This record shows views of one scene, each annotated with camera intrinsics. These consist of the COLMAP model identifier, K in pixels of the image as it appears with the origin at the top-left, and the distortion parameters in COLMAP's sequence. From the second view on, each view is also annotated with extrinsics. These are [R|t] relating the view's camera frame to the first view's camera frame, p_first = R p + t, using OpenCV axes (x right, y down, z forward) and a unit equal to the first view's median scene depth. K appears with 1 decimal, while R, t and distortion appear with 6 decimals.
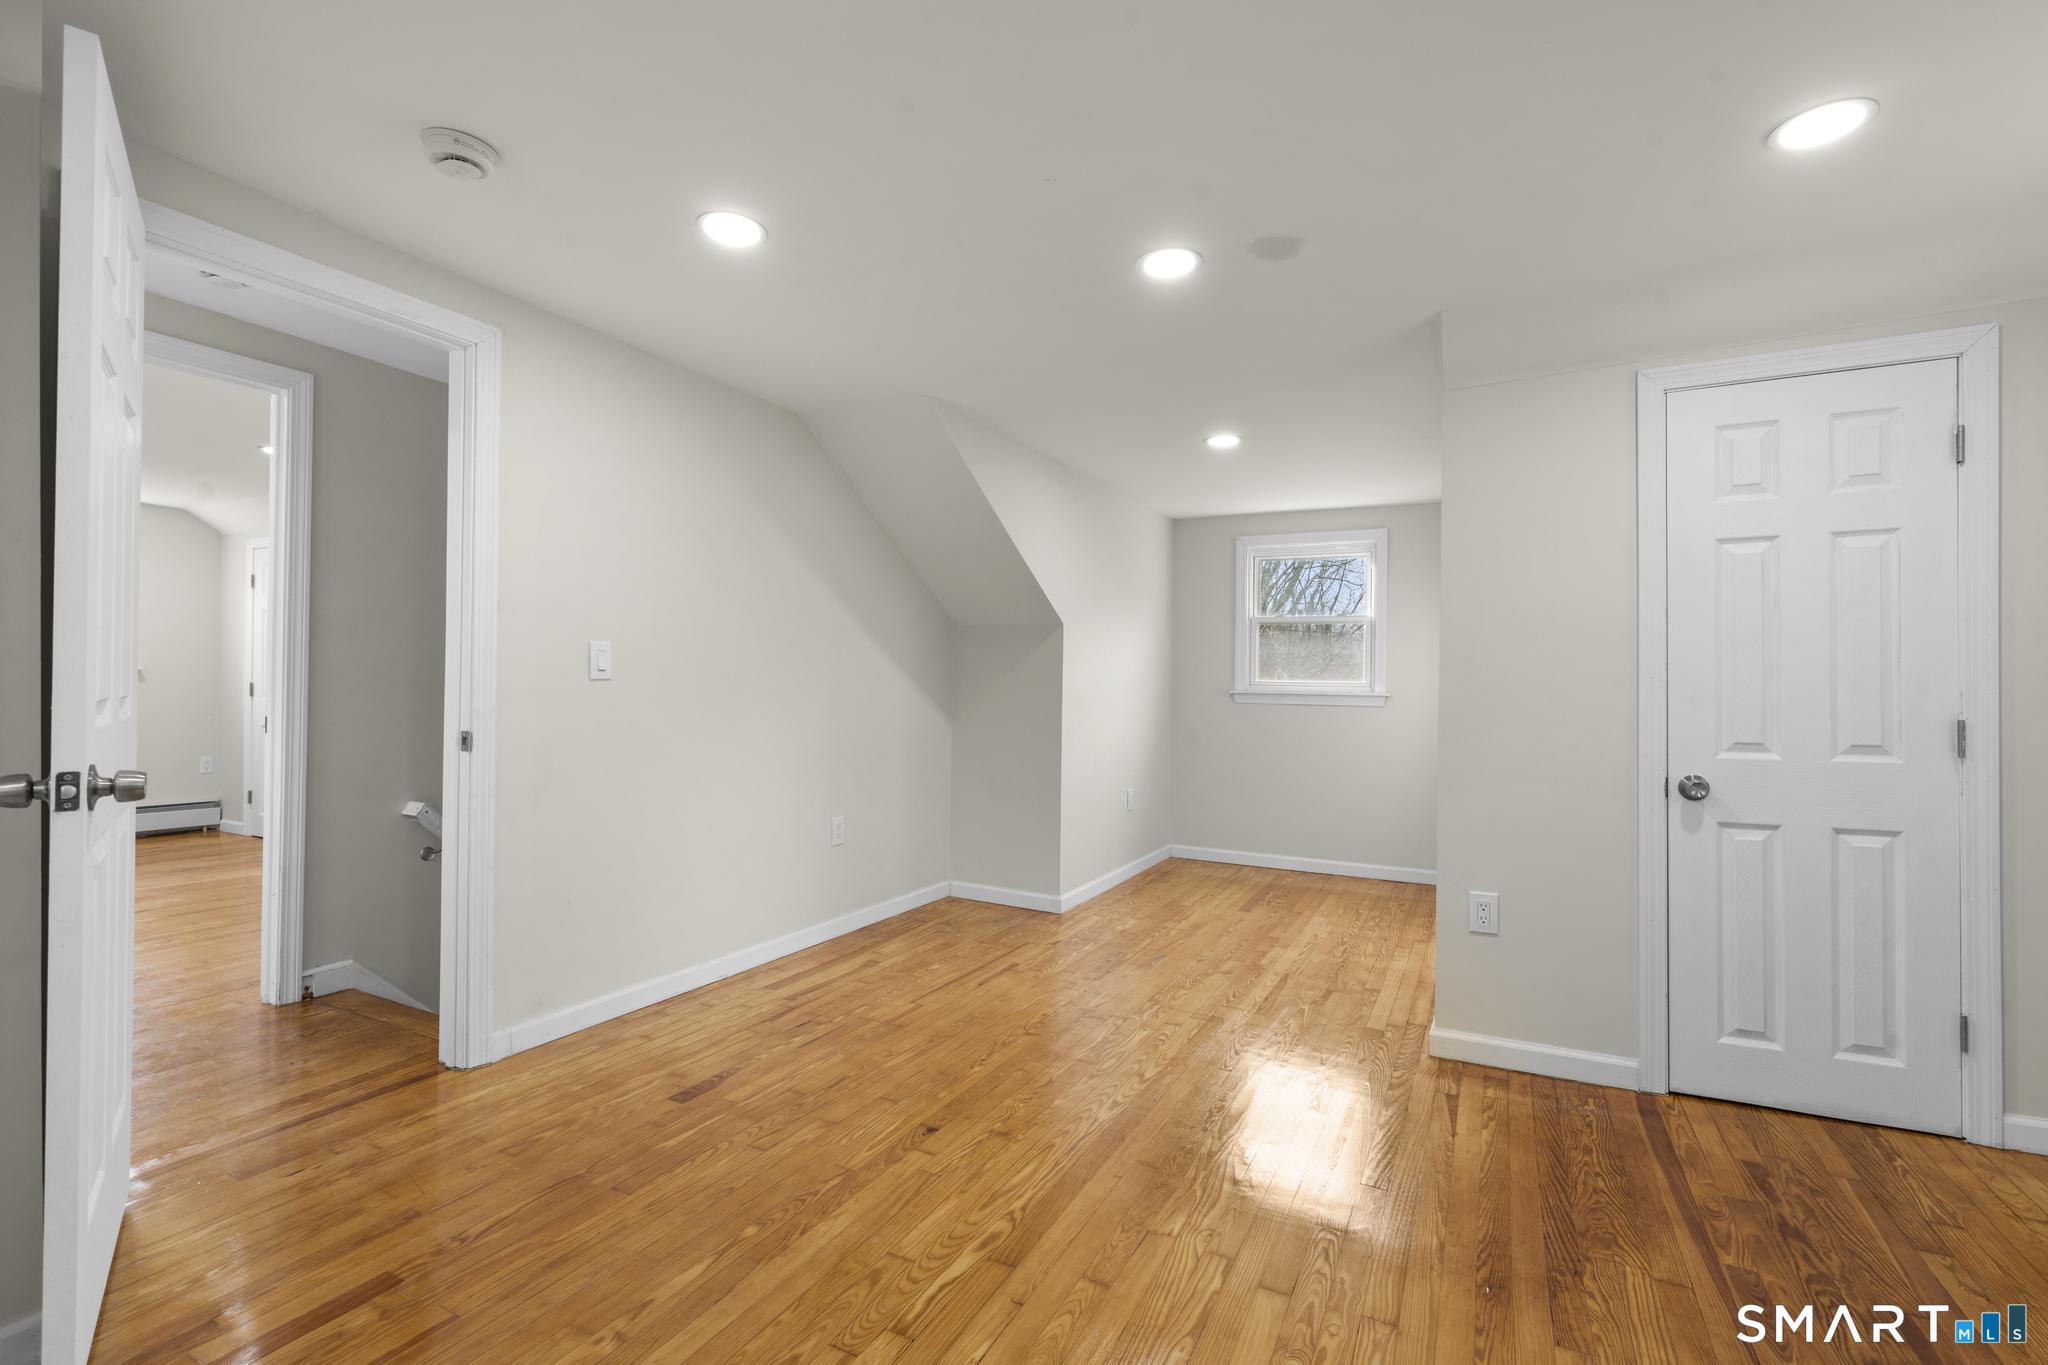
lens RADIAL K [[916.3, 0, 1020.2], [0, 916.3, 691.8], [0, 0, 1]] dist [-0.008218, 0.003716]
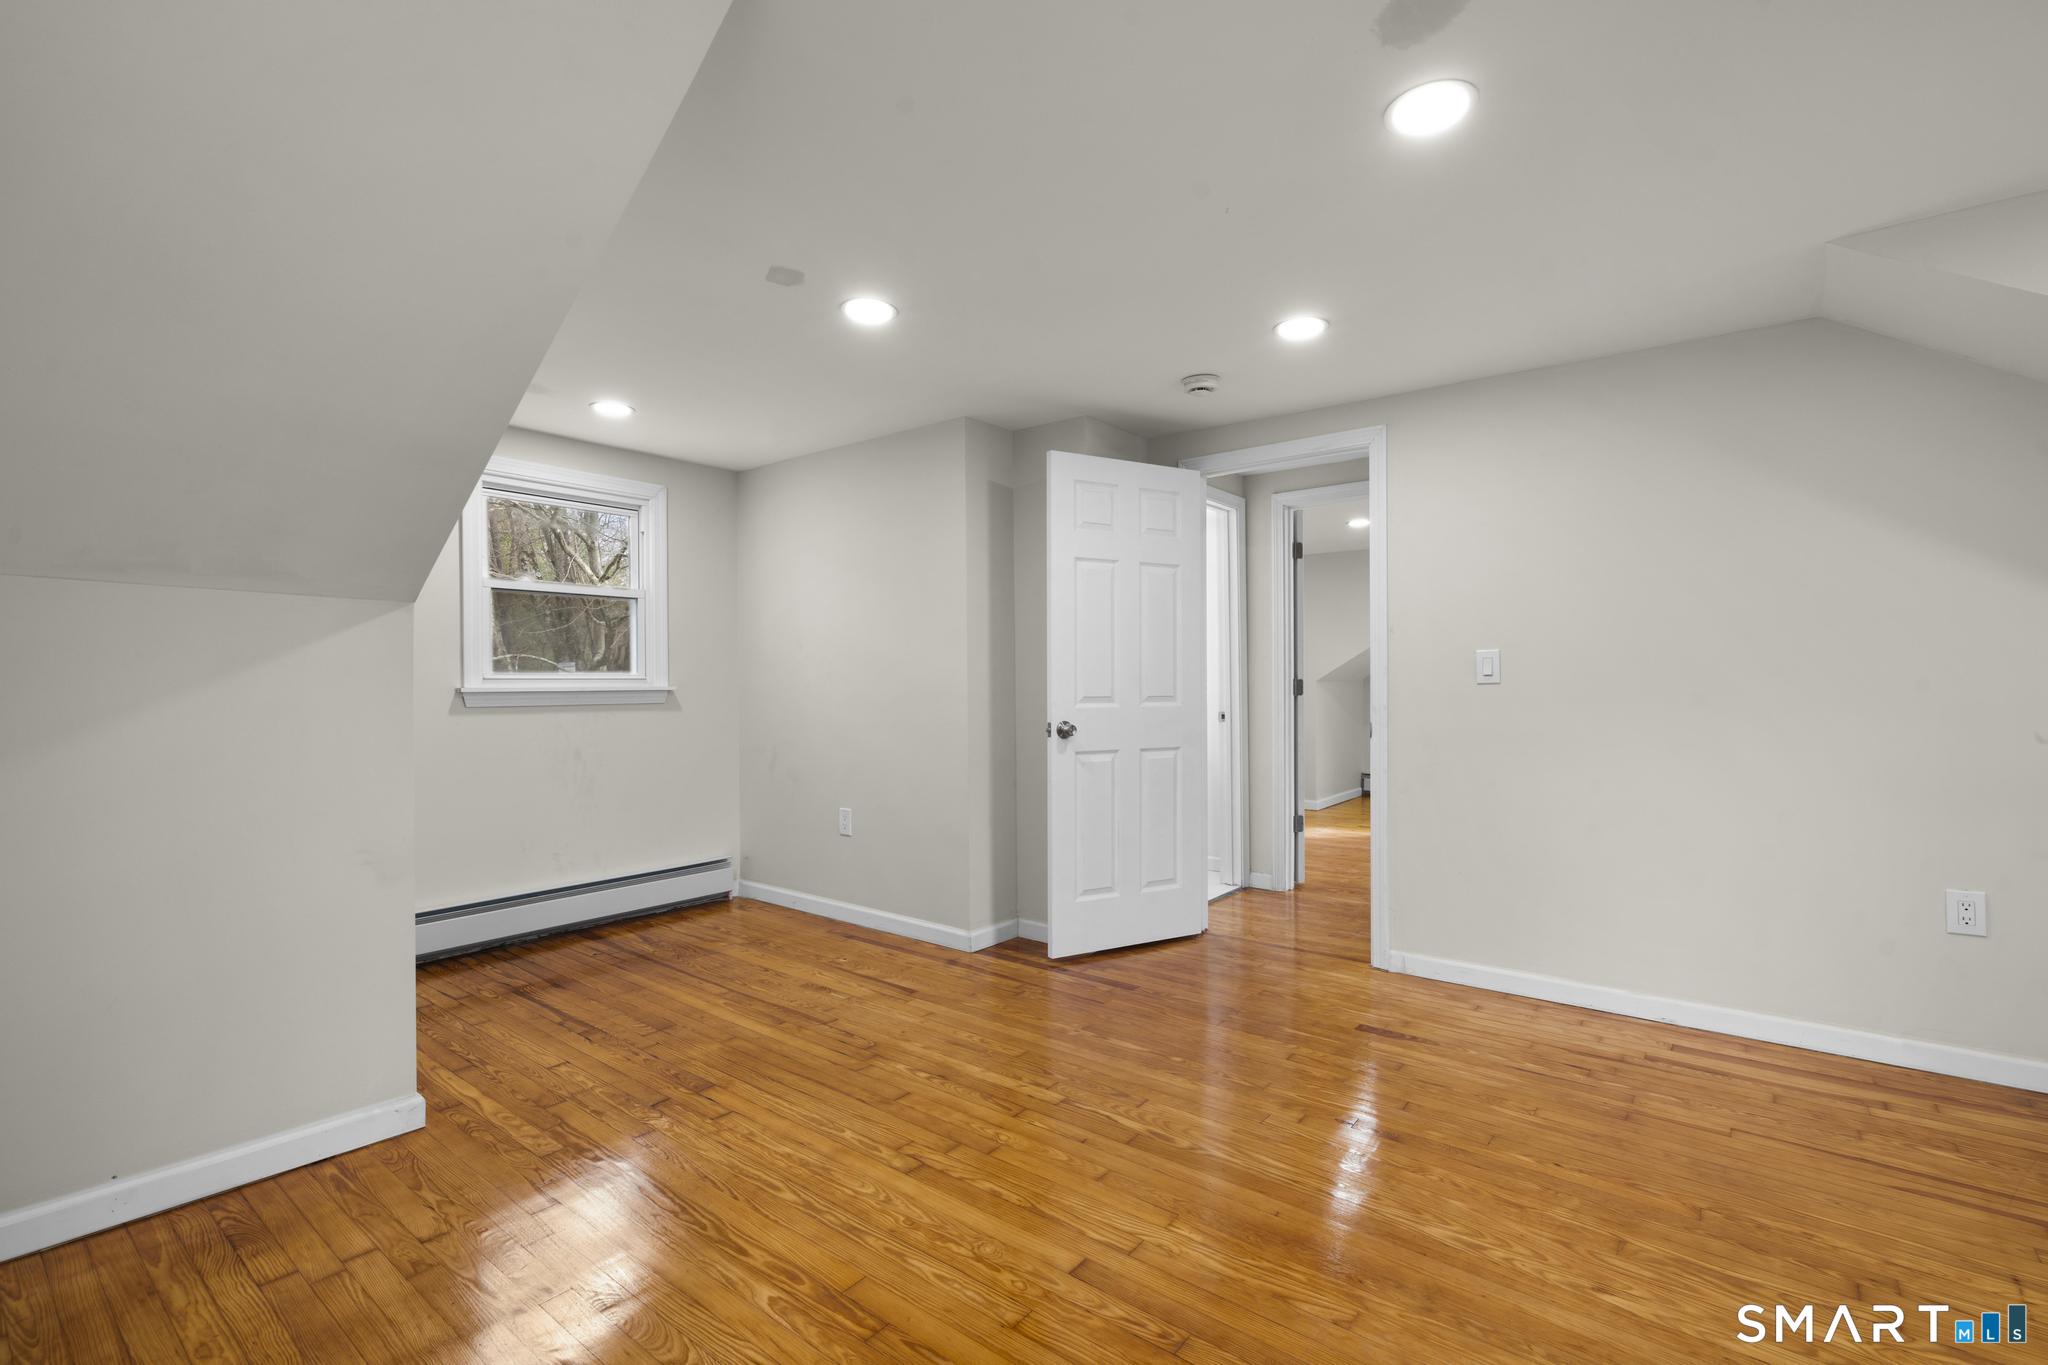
lens RADIAL K [[916.3, 0, 1021.7], [0, 916.3, 688.5], [0, 0, 1]] dist [-0.008218, 0.003716]
pose [[-0.194529, -0.011159, -0.980833, 0.826804], [-0.002352, 0.999938, -0.010910, 0.006742], [0.980894, 0.000185, -0.194543, 0.714753]]
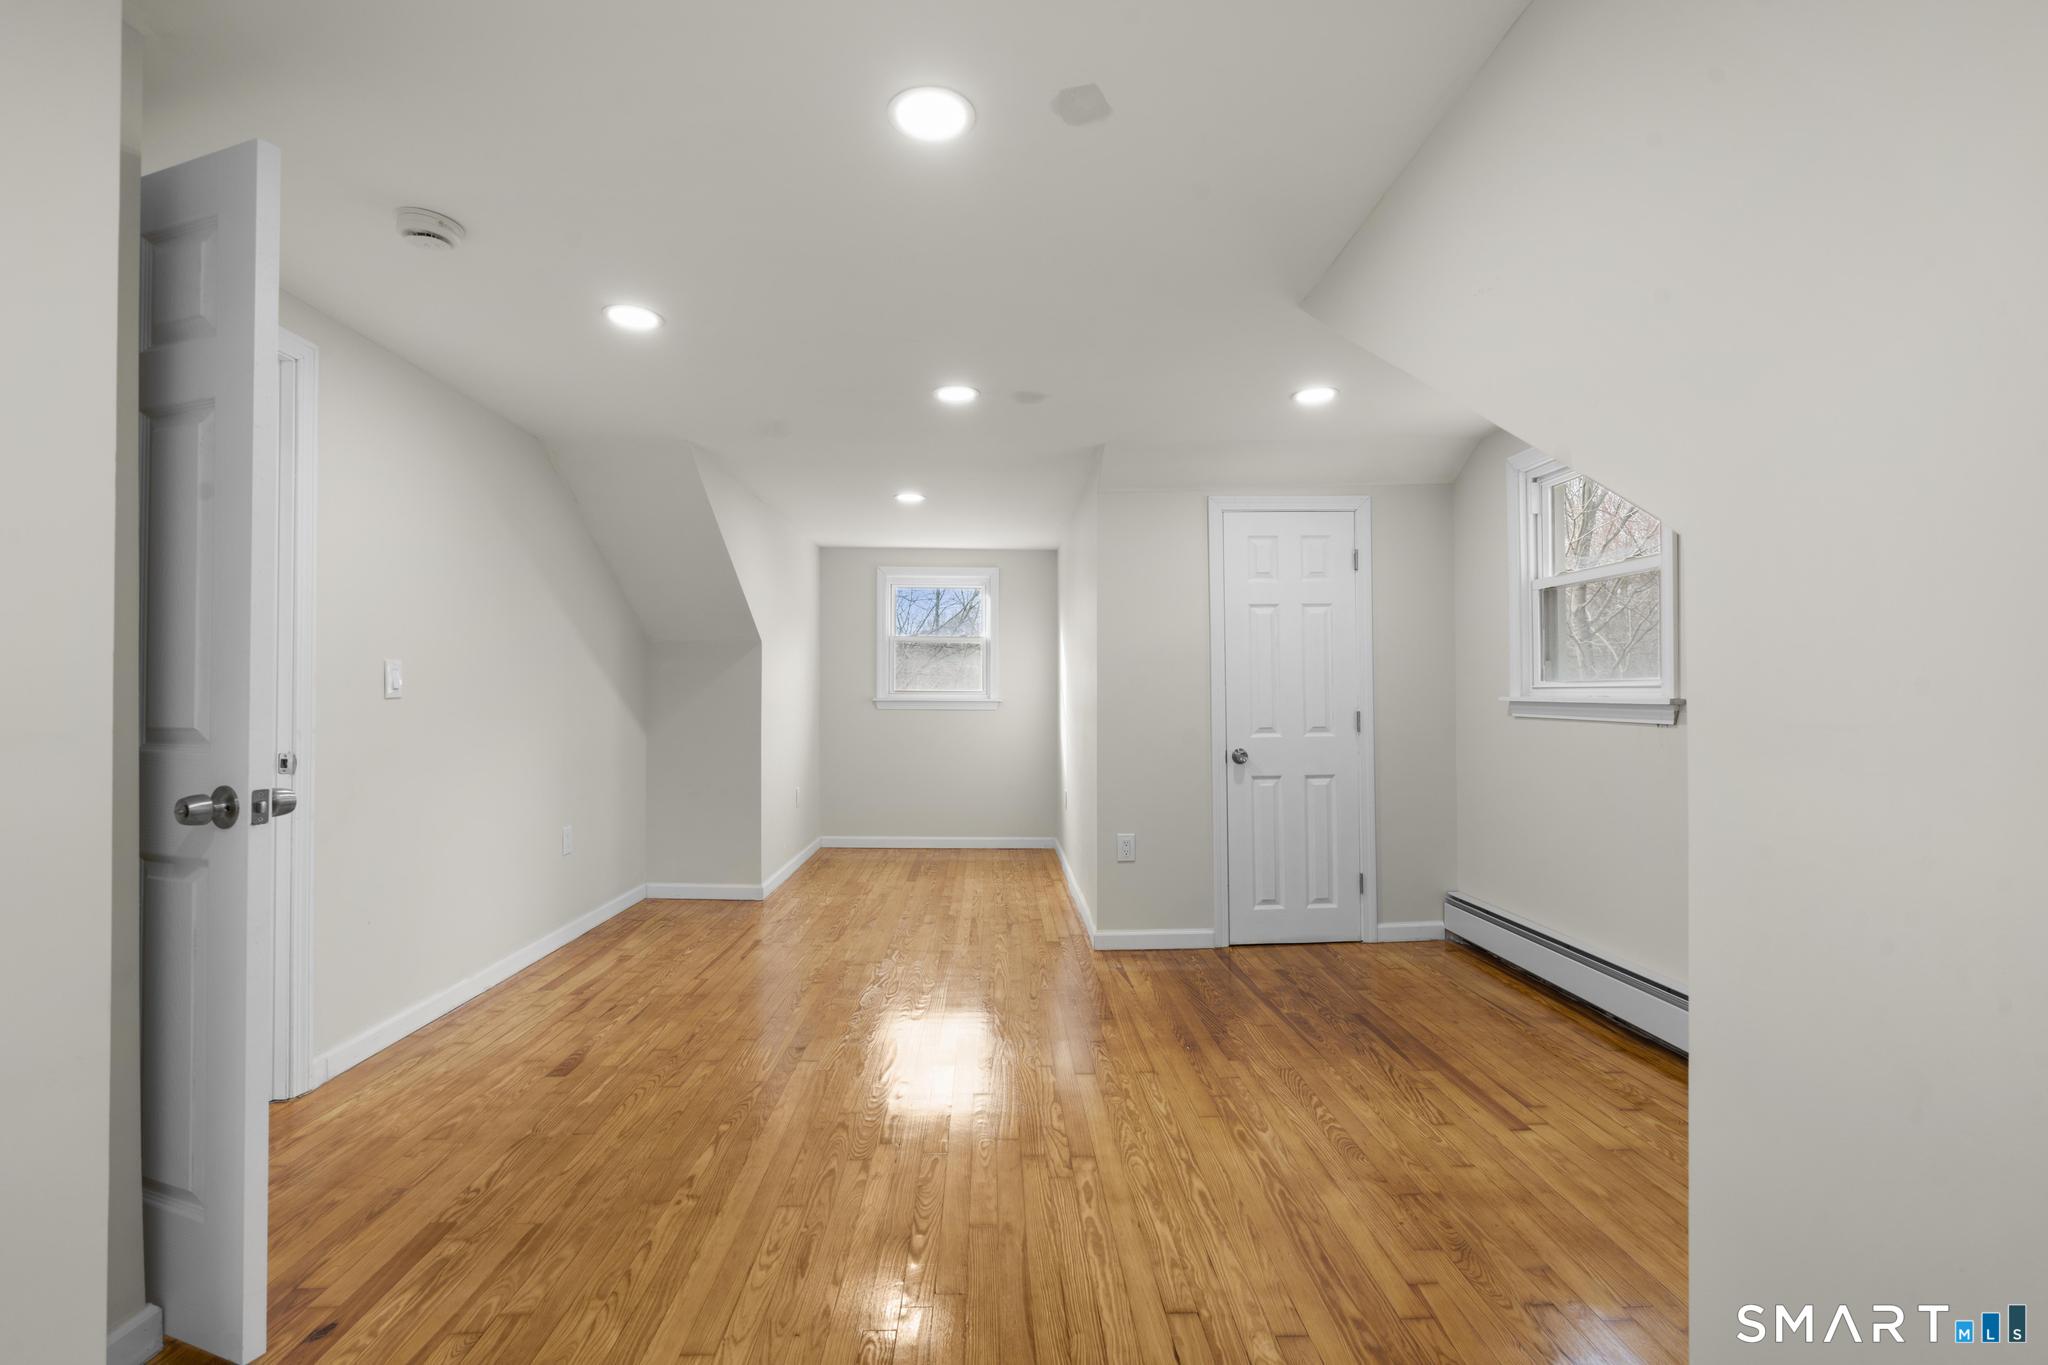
lens RADIAL K [[916.3, 0, 1021.7], [0, 916.3, 694.0], [0, 0, 1]] dist [-0.008218, 0.003716]
pose [[0.873323, -0.011065, 0.487017, -0.375885], [0.012920, 0.999916, -0.000451, -0.009291], [-0.486971, 0.006686, 0.873393, -0.226735]]
